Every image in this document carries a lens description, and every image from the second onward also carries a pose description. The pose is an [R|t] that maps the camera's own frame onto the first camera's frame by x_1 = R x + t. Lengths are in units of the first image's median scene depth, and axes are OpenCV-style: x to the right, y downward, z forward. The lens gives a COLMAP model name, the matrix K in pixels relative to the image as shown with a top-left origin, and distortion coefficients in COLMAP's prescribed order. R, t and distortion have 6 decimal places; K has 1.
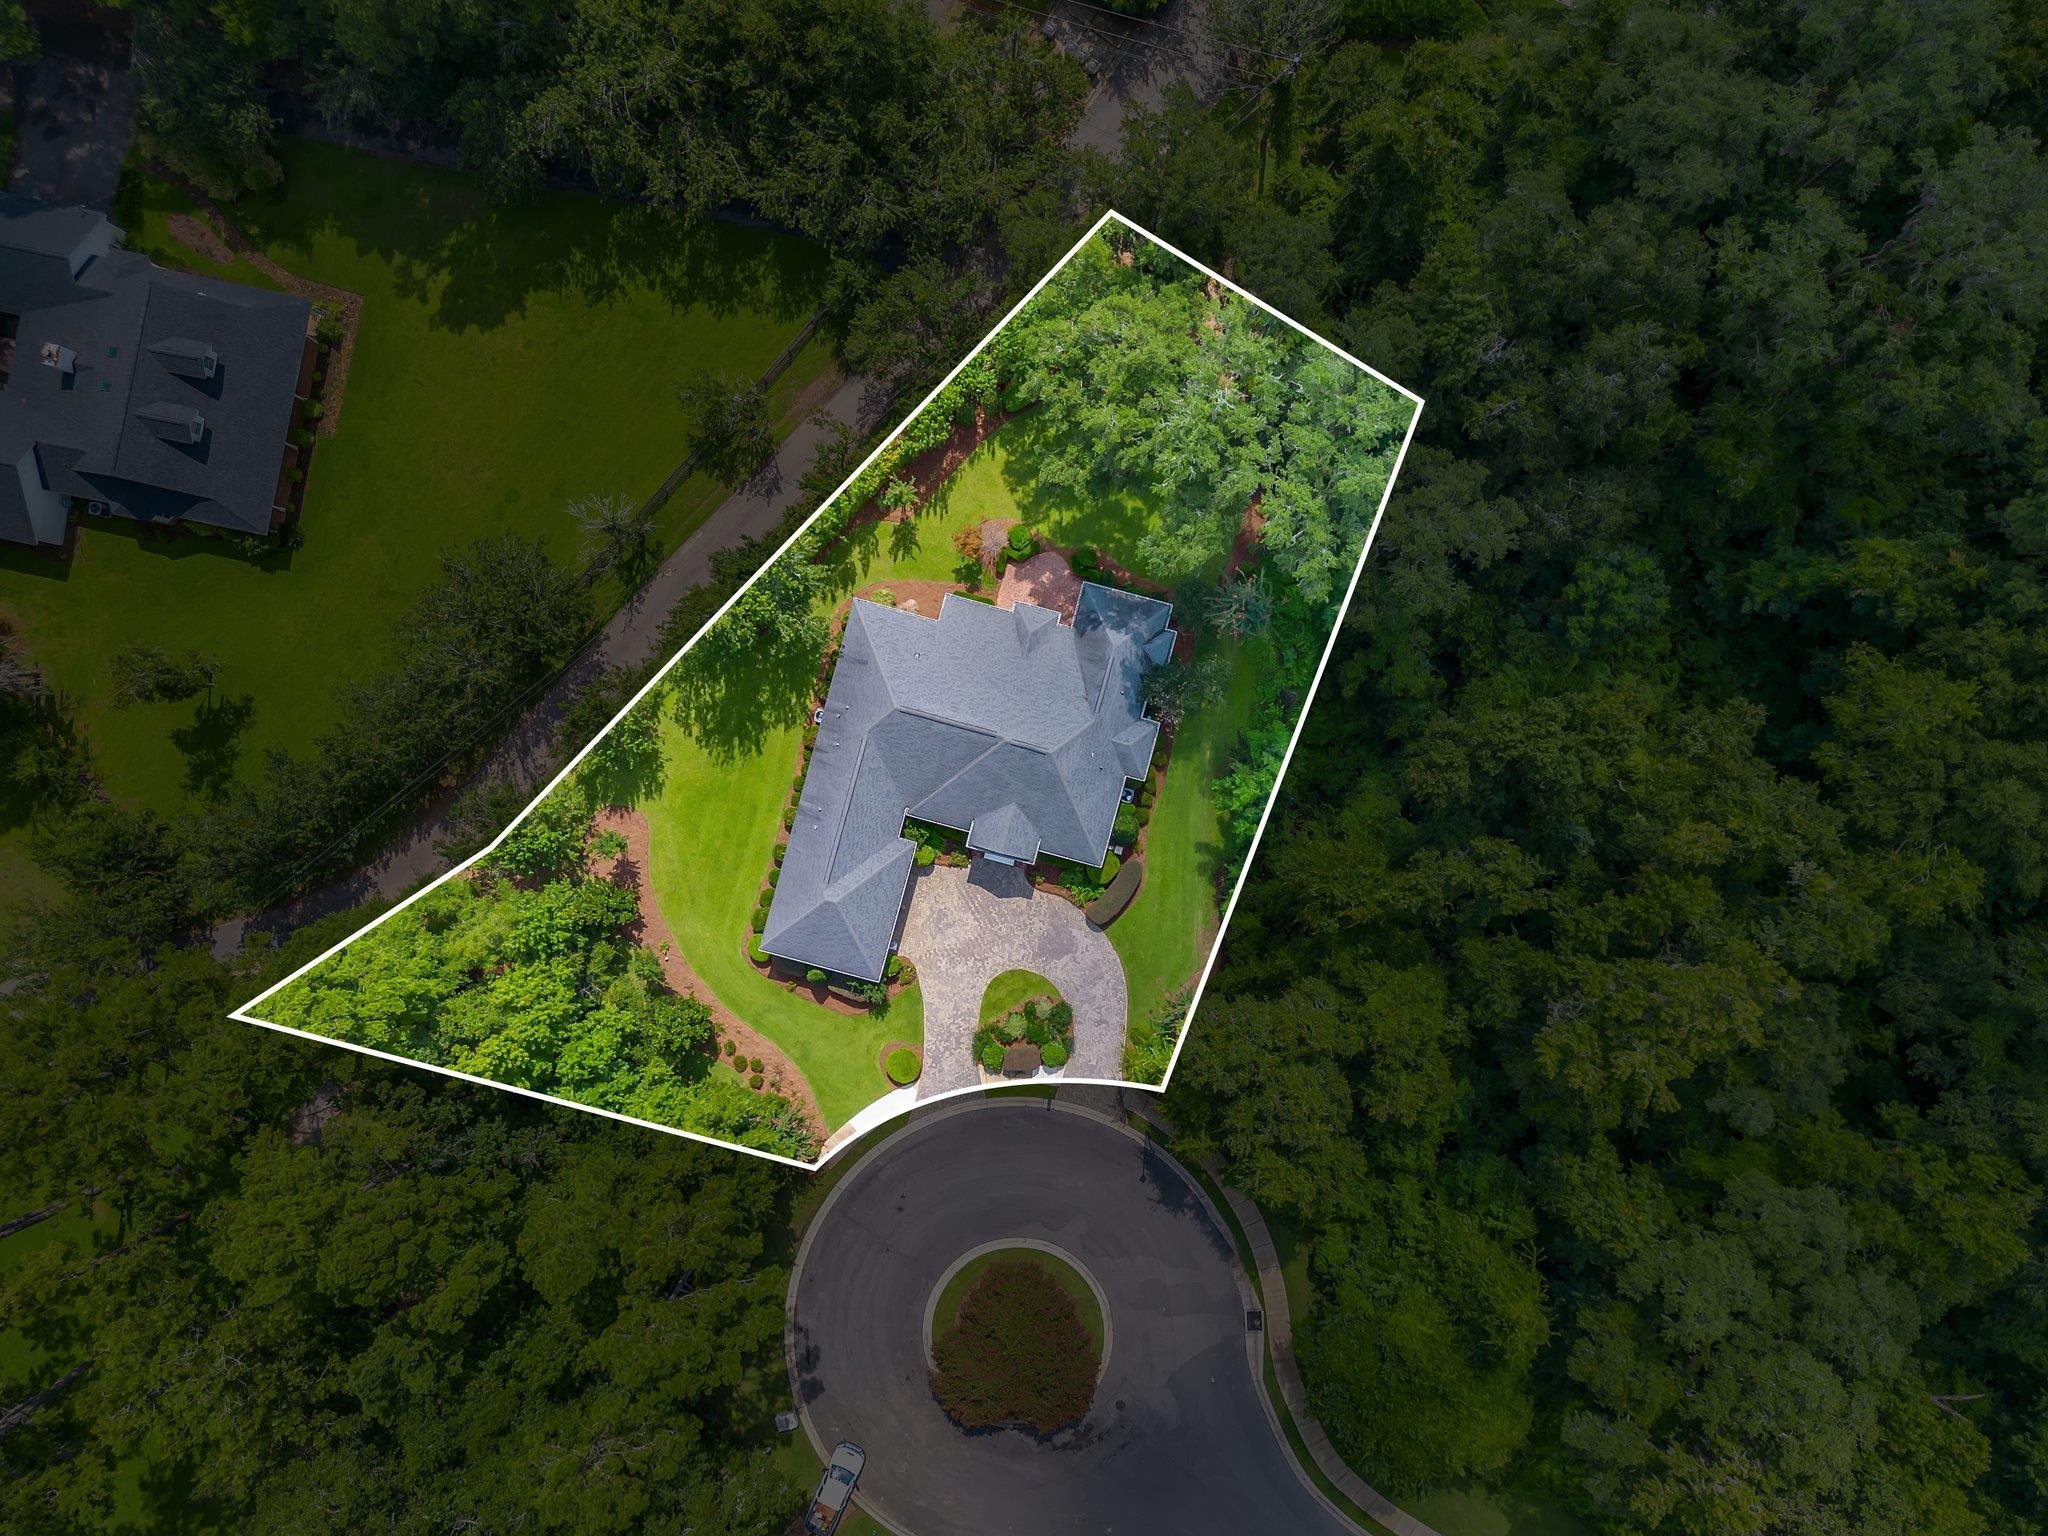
lens RADIAL K [[1439.2, 0, 1024.0], [0, 1439.2, 768.0], [0, 0, 1]] dist [0.052379, 0.000376]
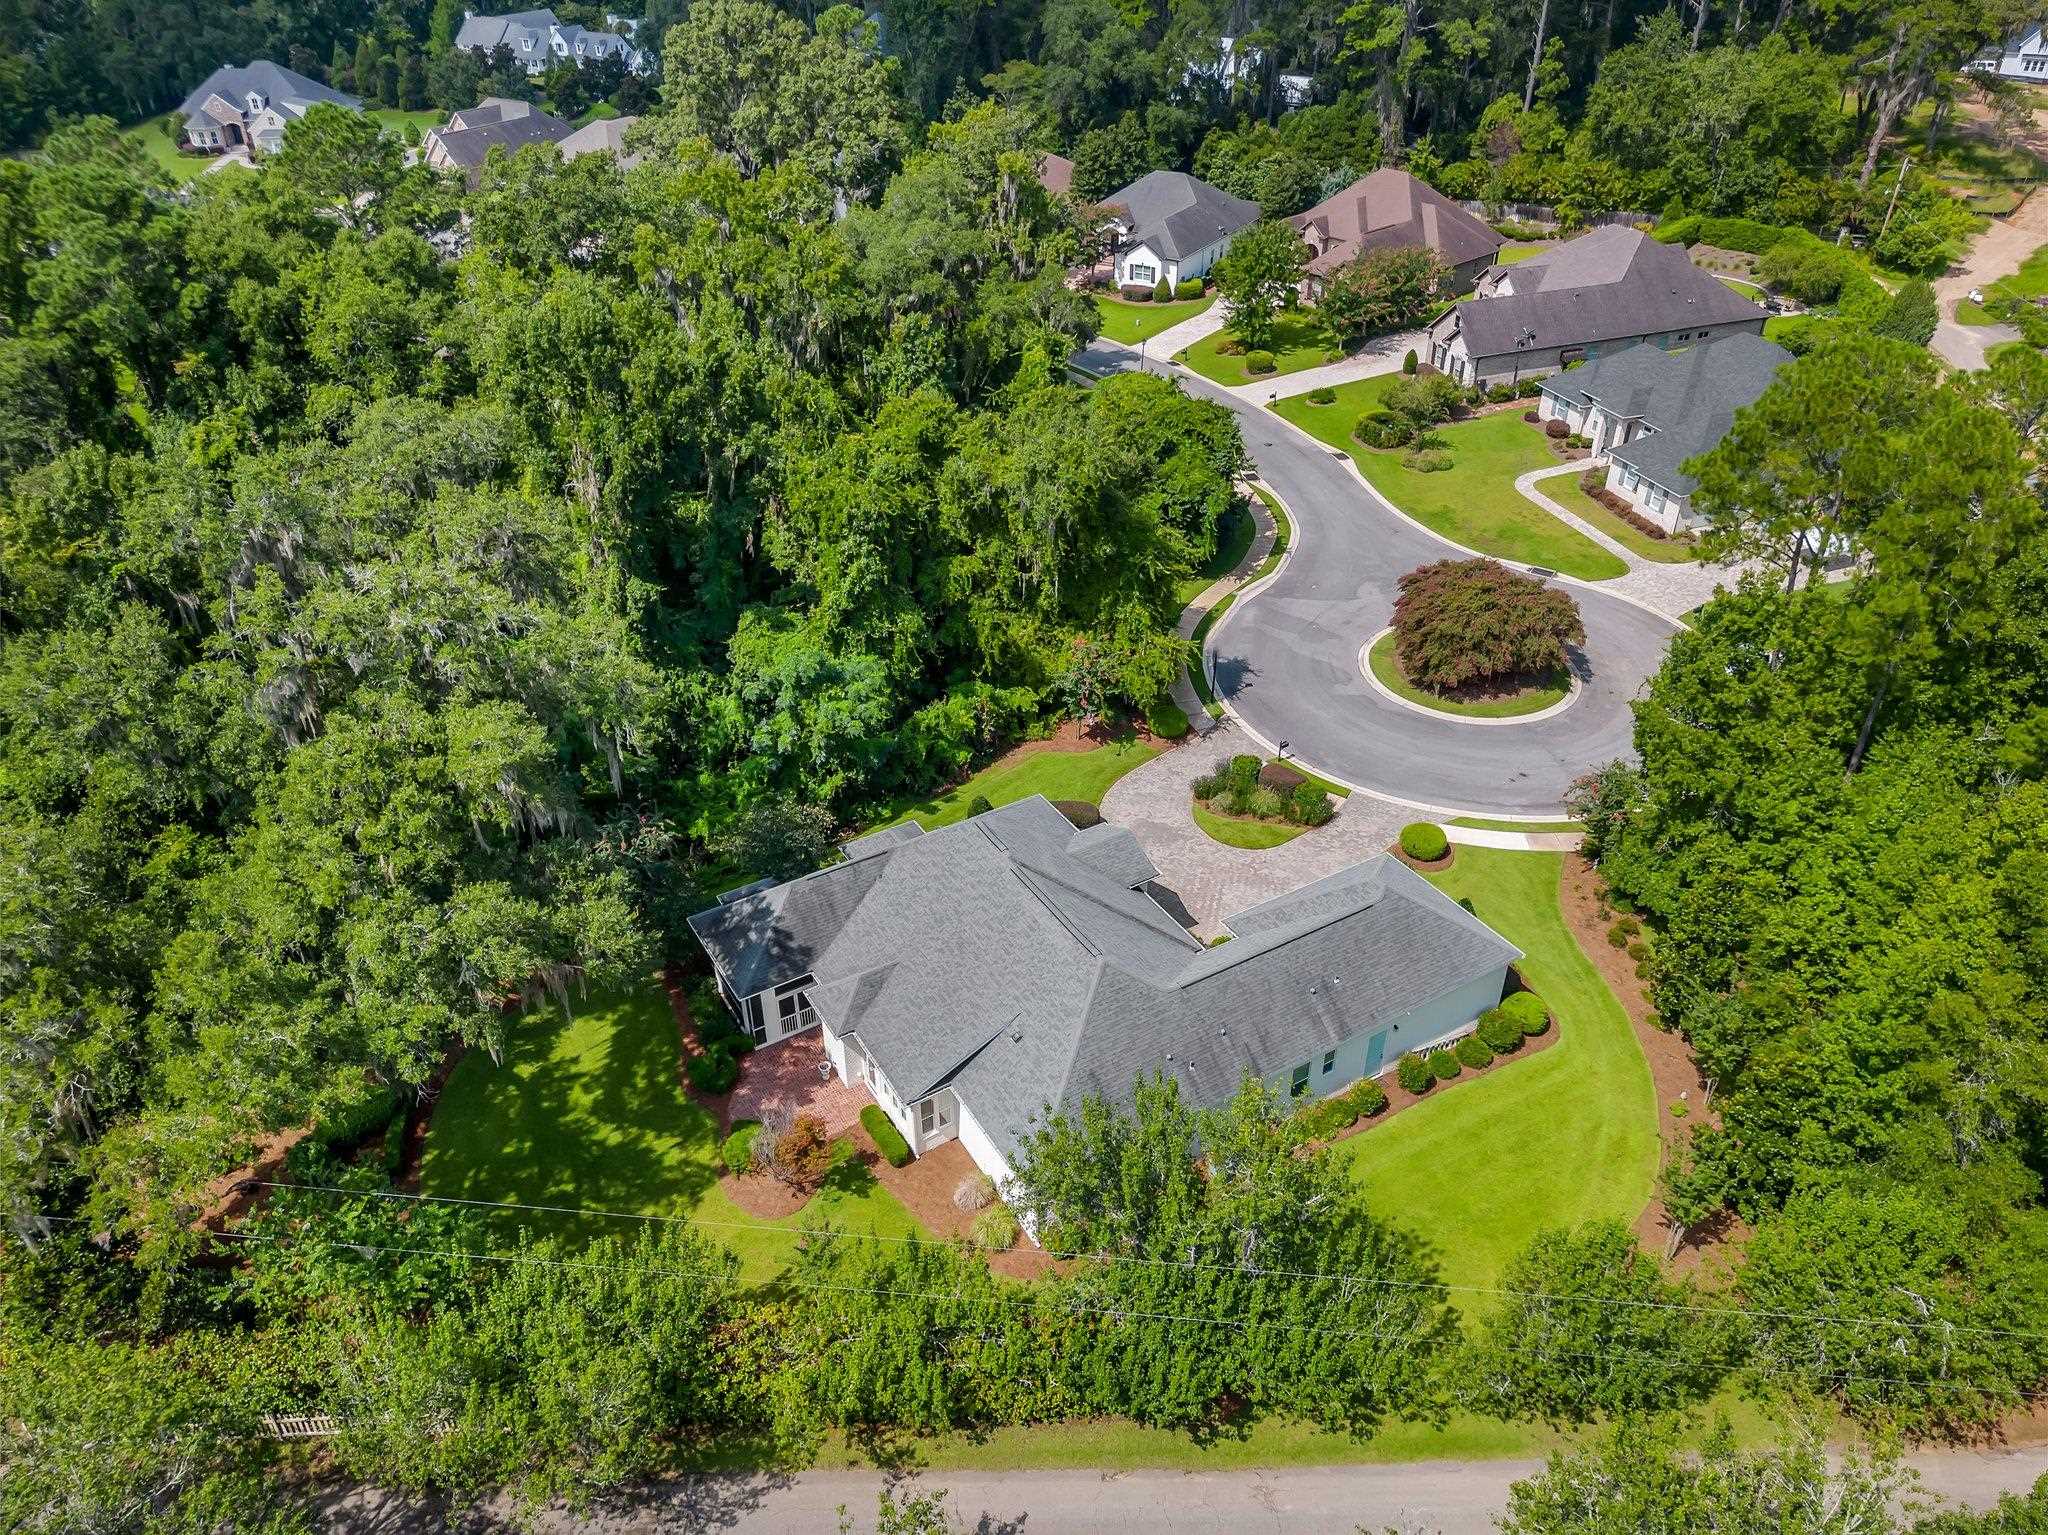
lens RADIAL K [[1439.2, 0, 1024.0], [0, 1439.2, 767.5], [0, 0, 1]] dist [0.052379, 0.000376]
pose [[-0.720252, -0.382117, 0.578985, -0.345365], [0.693645, -0.408264, 0.593444, -0.351544], [0.009614, 0.829040, 0.559107, 0.549834]]
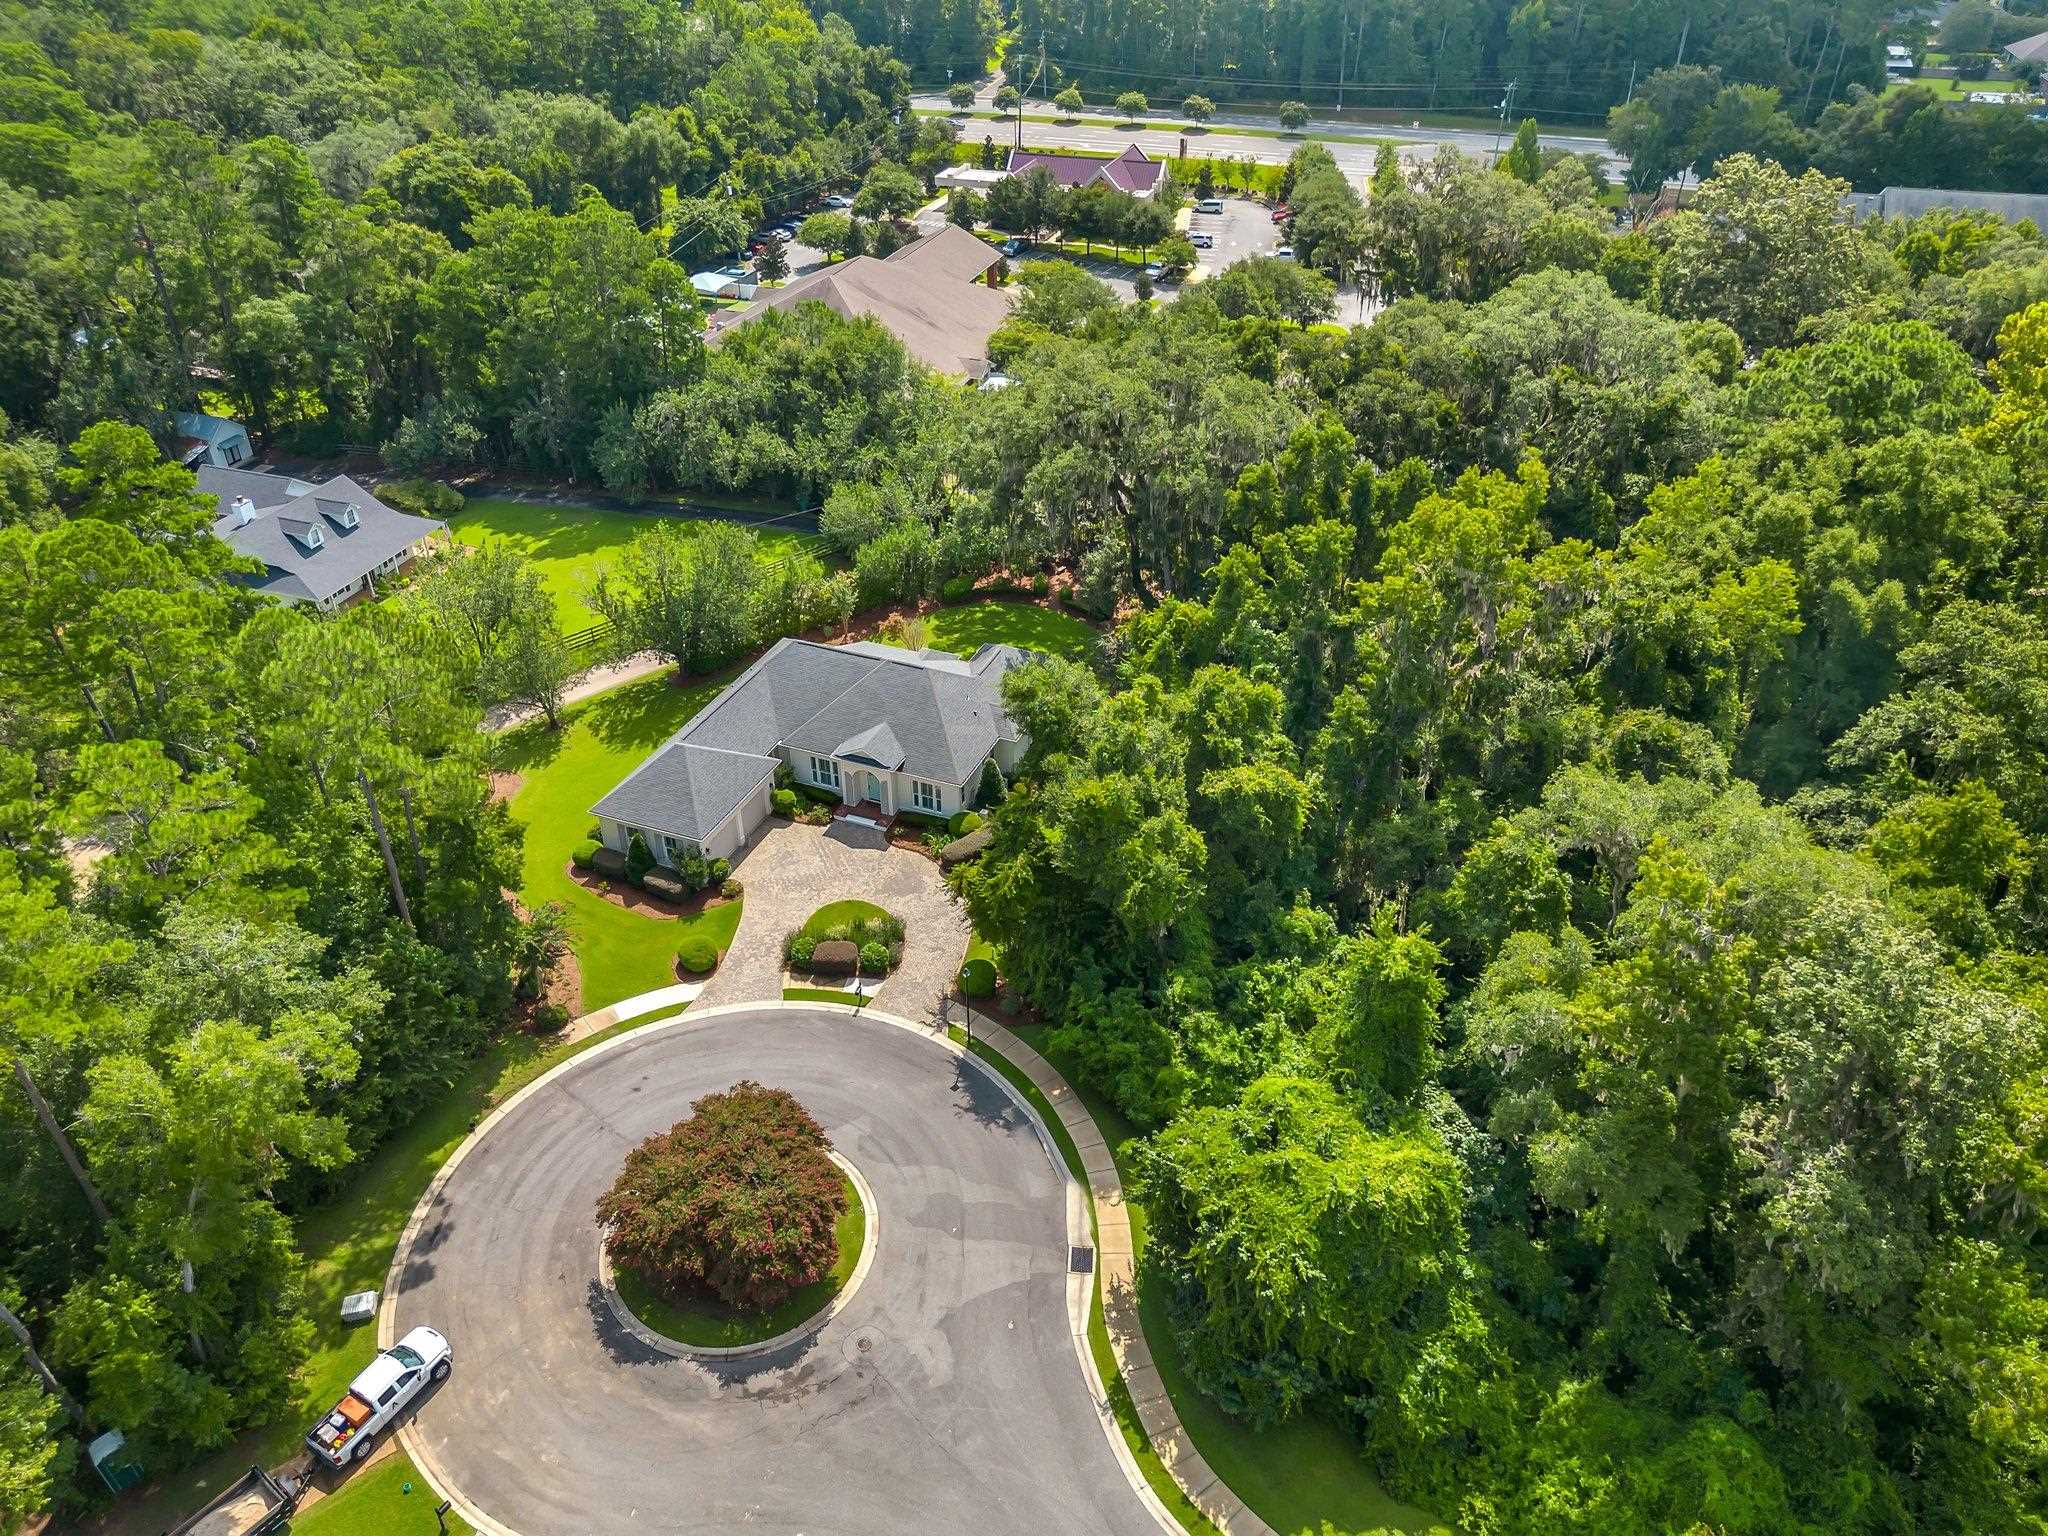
lens RADIAL K [[1439.2, 0, 1024.0], [0, 1439.2, 768.0], [0, 0, 1]] dist [0.052379, 0.000376]
pose [[0.992707, 0.076305, -0.093329, 0.178018], [-0.119960, 0.548660, -0.827395, 0.825220], [-0.011928, 0.832556, 0.553812, 0.427781]]
